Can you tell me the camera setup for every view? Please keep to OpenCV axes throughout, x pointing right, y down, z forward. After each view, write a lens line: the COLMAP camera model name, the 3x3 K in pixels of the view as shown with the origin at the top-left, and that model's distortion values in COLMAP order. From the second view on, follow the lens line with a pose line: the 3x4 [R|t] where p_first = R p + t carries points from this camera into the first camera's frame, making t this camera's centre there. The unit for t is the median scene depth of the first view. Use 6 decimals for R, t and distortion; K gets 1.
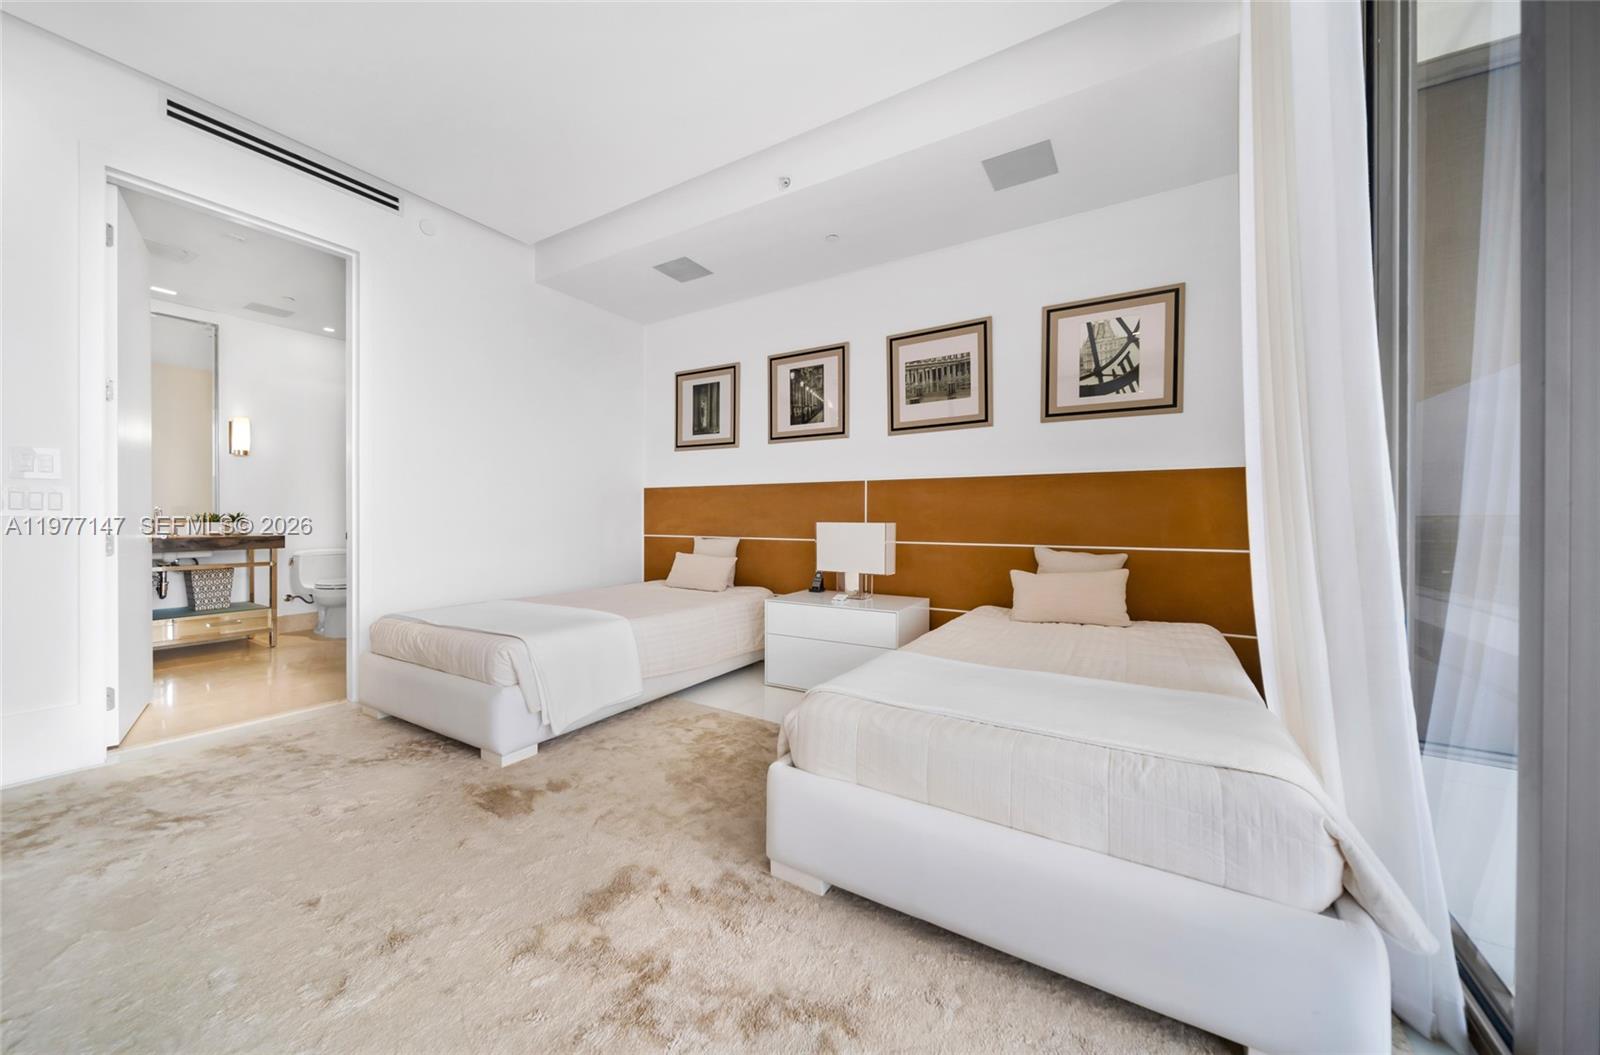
lens RADIAL K [[565.7, 0, 792.9], [0, 565.7, 519.9], [0, 0, 1]] dist [0.000032, 0.000139]
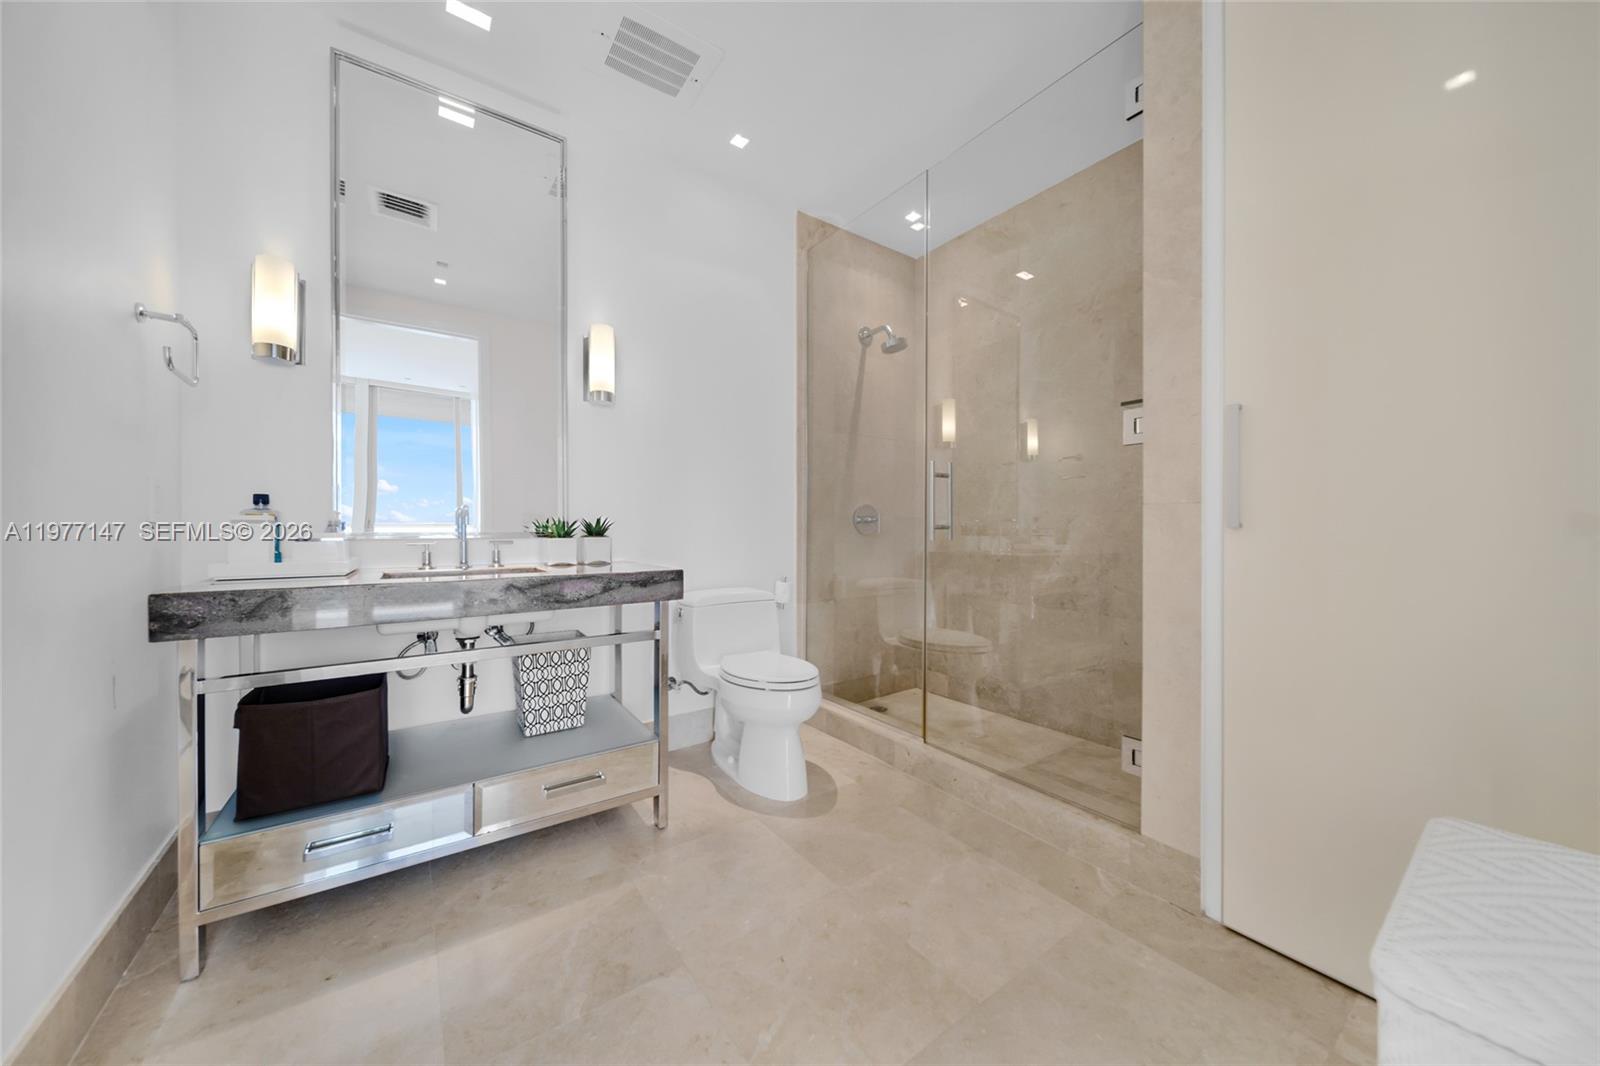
lens RADIAL K [[569.0, 0, 796.7], [0, 569.0, 531.6], [0, 0, 1]] dist [0.000101, -0.001031]
pose [[0.905621, 0.000772, -0.424087, -1.177880], [0.000477, 0.999996, 0.002838, -0.004383], [0.424087, -0.002773, 0.905617, 1.199255]]
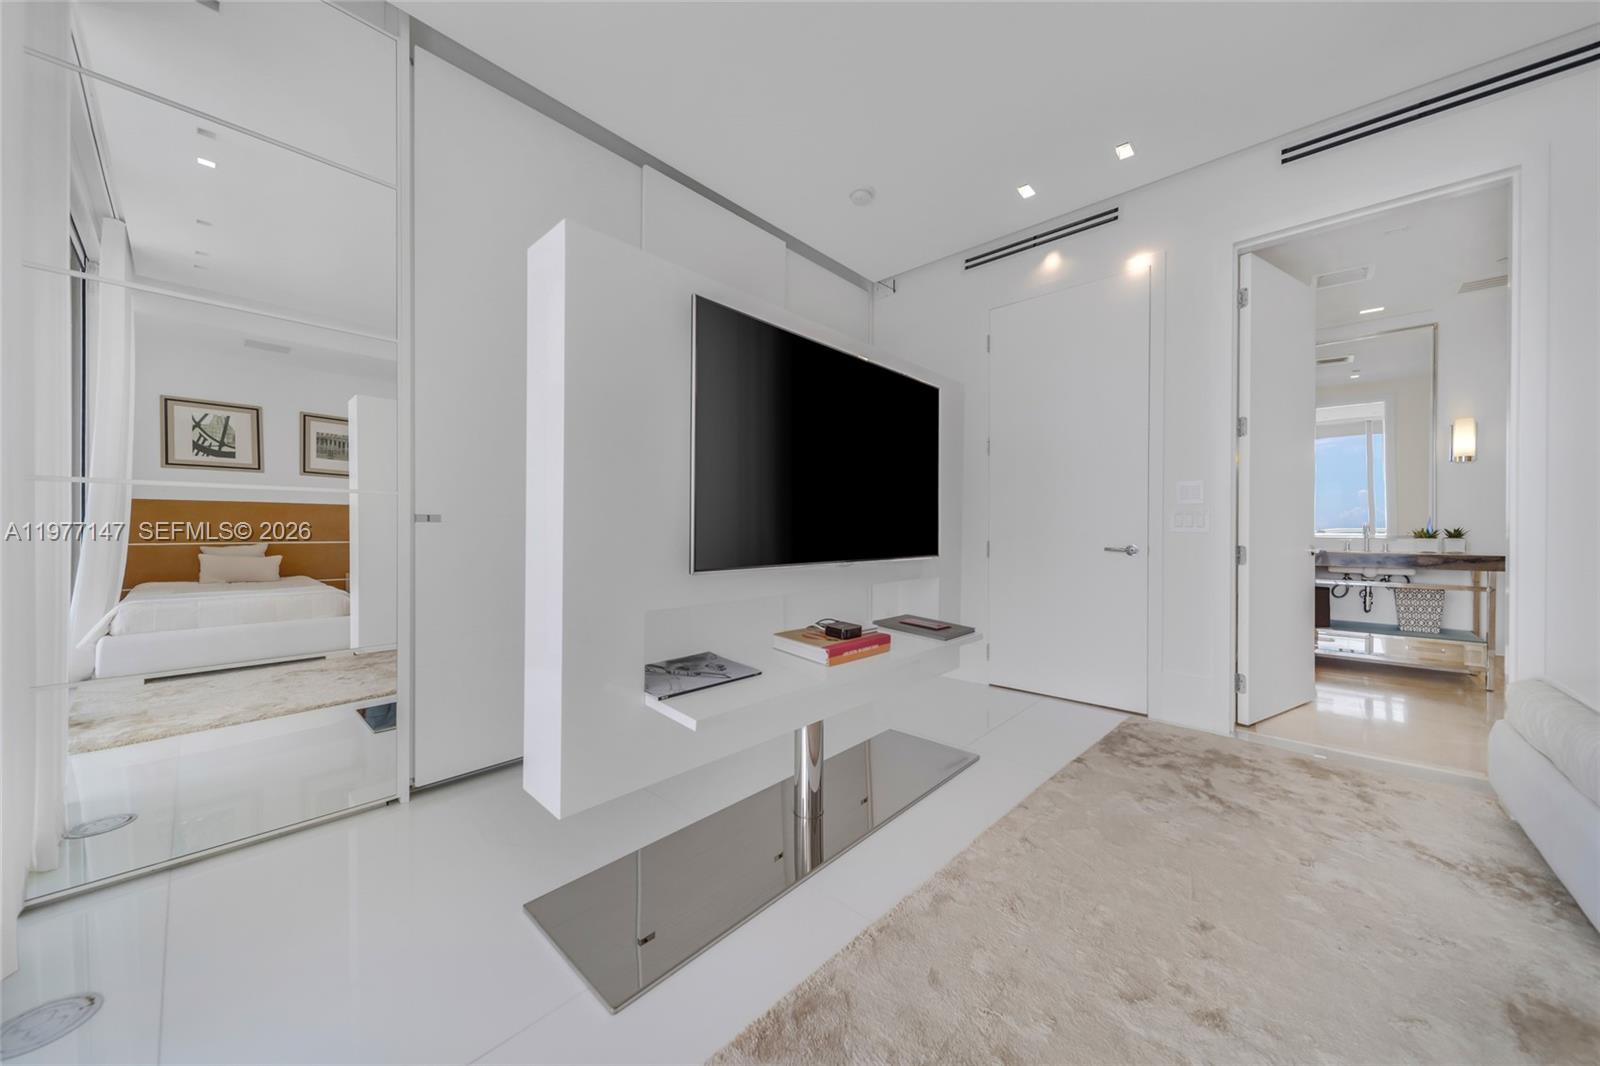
lens RADIAL K [[569.0, 0, 793.4], [0, 569.0, 530.2], [0, 0, 1]] dist [0.000101, -0.001031]
pose [[-0.198463, -0.001988, -0.980106, 0.165690], [-0.008435, 0.999964, -0.000320, -0.000954], [0.980072, 0.008204, -0.198473, 0.315151]]
